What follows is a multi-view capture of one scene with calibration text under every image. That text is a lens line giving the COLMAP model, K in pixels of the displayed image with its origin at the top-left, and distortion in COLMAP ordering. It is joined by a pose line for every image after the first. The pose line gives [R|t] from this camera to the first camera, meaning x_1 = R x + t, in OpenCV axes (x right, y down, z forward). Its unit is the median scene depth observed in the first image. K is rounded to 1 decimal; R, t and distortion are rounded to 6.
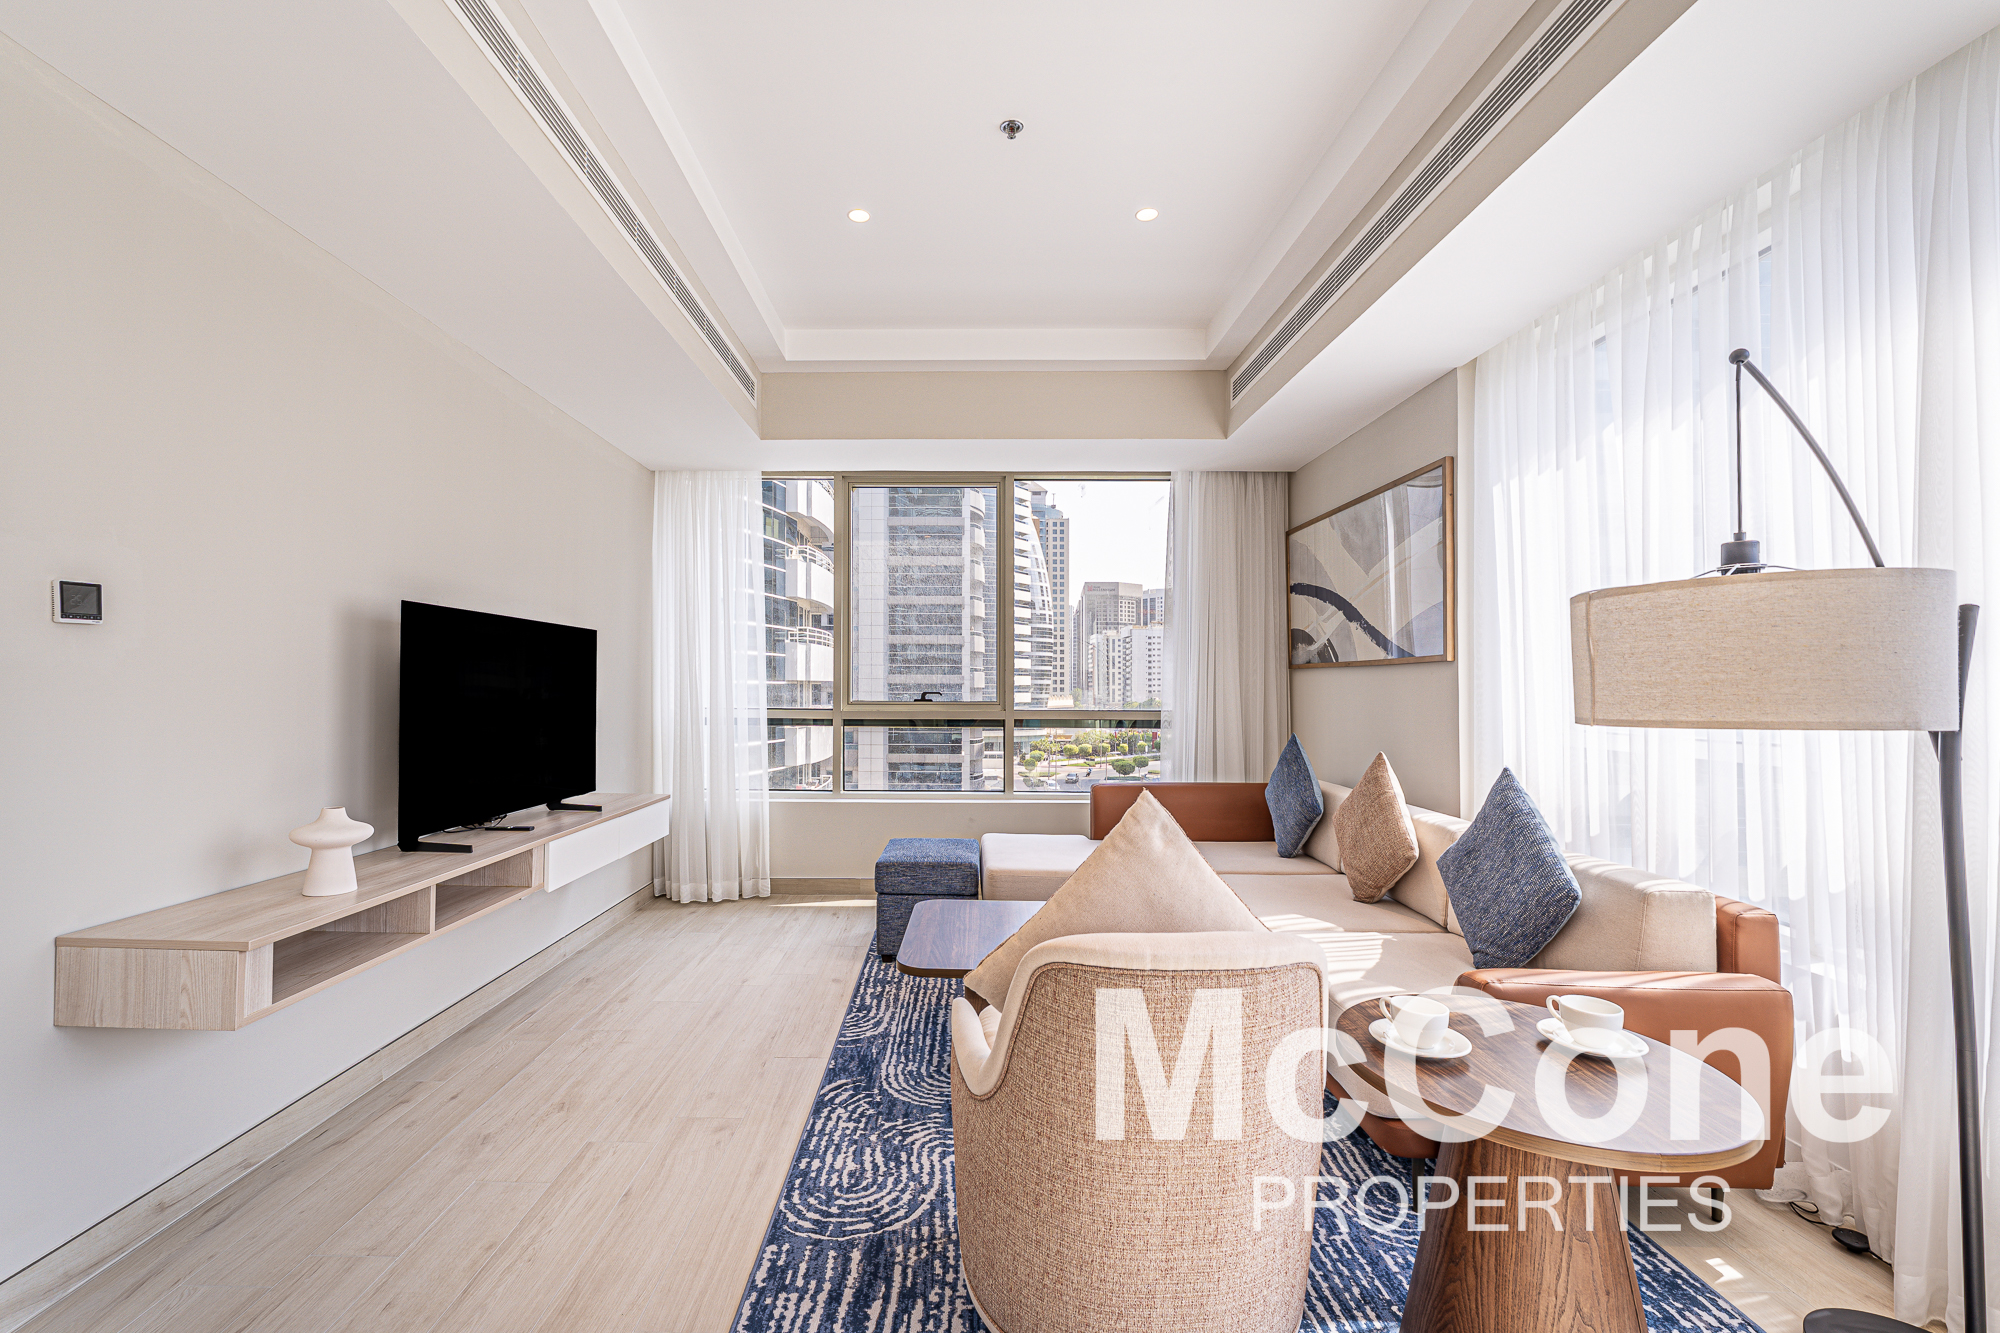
lens RADIAL K [[842.7, 0, 954.8], [0, 842.7, 673.2], [0, 0, 1]] dist [-0.001191, -0.000179]
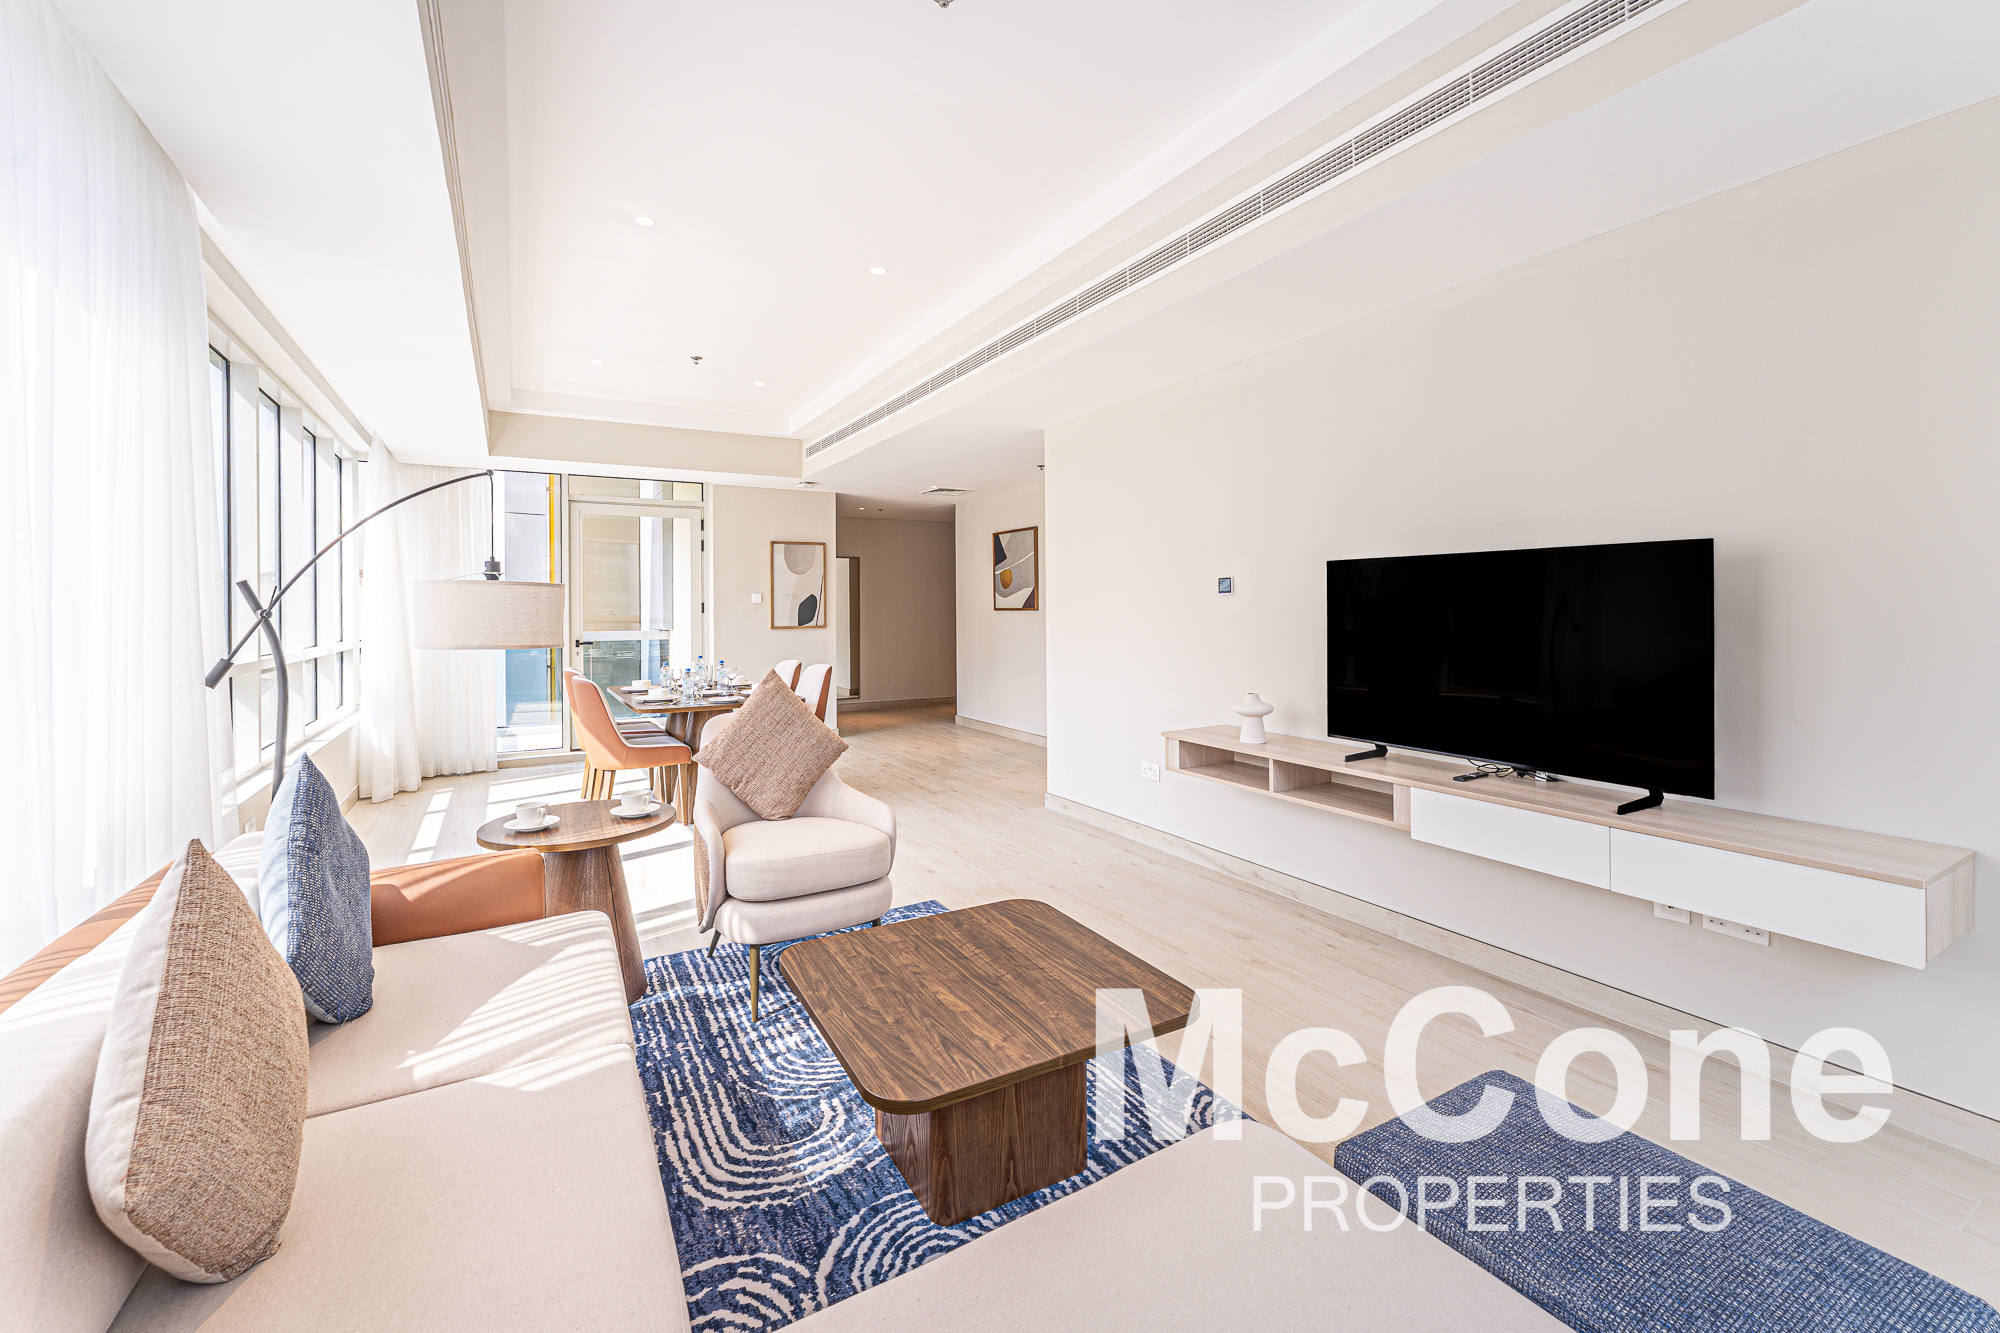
lens RADIAL K [[819.5, 0, 995.6], [0, 819.5, 622.0], [0, 0, 1]] dist [0.000796, 0.000216]
pose [[-0.858946, 0.011769, -0.511932, 0.536078], [0.014536, 0.999893, -0.001402, 0.006493], [0.511861, -0.008645, -0.859025, 2.047594]]
